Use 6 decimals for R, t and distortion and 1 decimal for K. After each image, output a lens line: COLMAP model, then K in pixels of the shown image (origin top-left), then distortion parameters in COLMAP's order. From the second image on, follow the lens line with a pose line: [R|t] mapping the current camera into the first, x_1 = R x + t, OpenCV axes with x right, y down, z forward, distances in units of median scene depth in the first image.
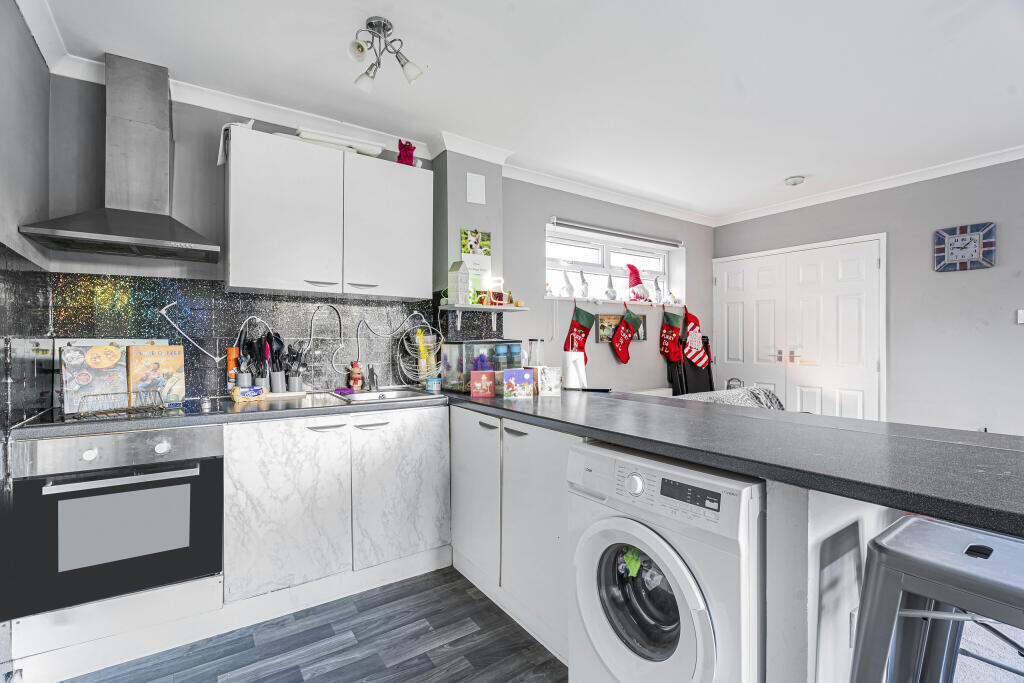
lens RADIAL K [[465.1, 0, 509.5], [0, 465.1, 340.6], [0, 0, 1]] dist [0.014303, -0.002230]
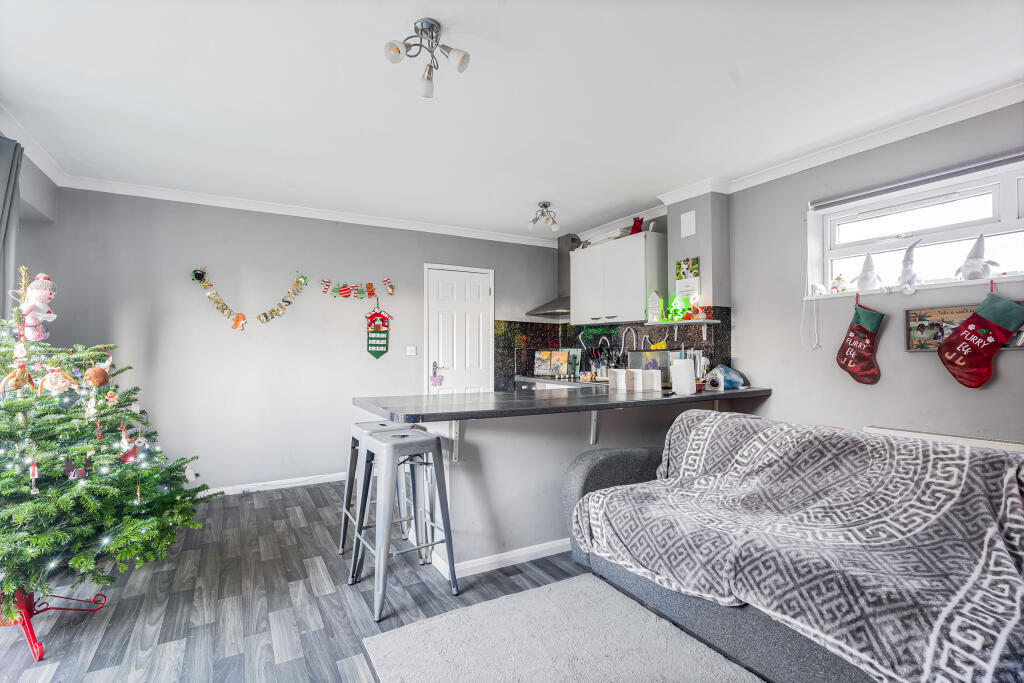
lens RADIAL K [[465.1, 0, 491.9], [0, 465.1, 352.8], [0, 0, 1]] dist [0.014303, -0.002230]
pose [[-0.099911, 0.007188, -0.994970, 0.912482], [0.002330, 0.999973, 0.006990, -0.000118], [0.994994, -0.001619, -0.099925, 0.467729]]
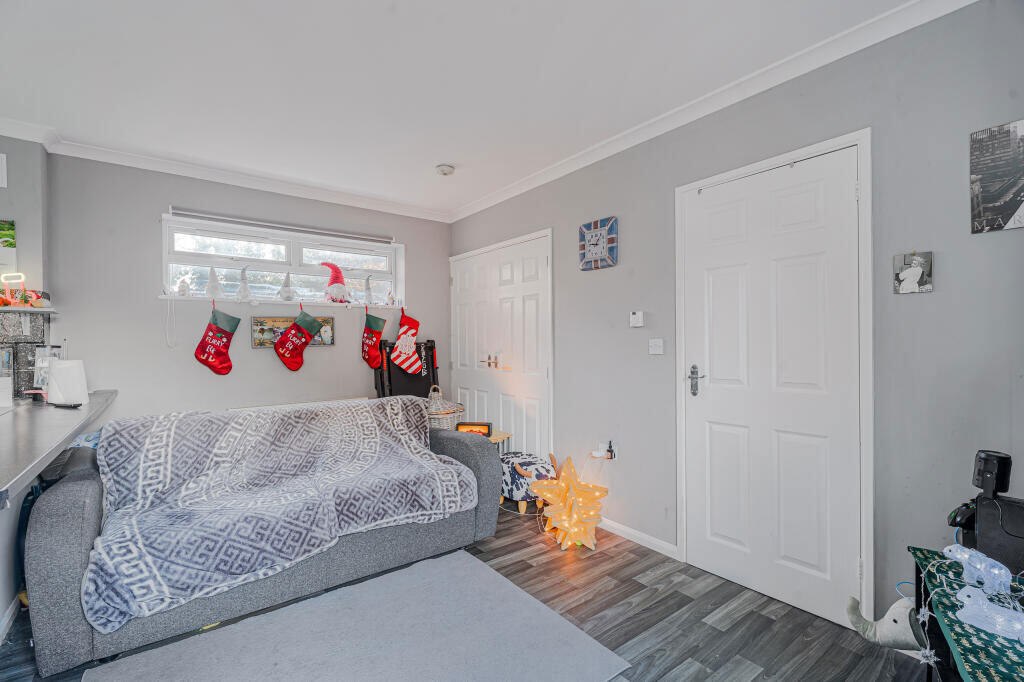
lens RADIAL K [[465.1, 0, 518.7], [0, 465.1, 340.3], [0, 0, 1]] dist [0.014303, -0.002230]
pose [[0.999450, -0.002666, 0.033065, 0.665420], [0.002917, 0.999967, -0.007544, -0.002369], [-0.033044, 0.007636, 0.999425, 0.081324]]
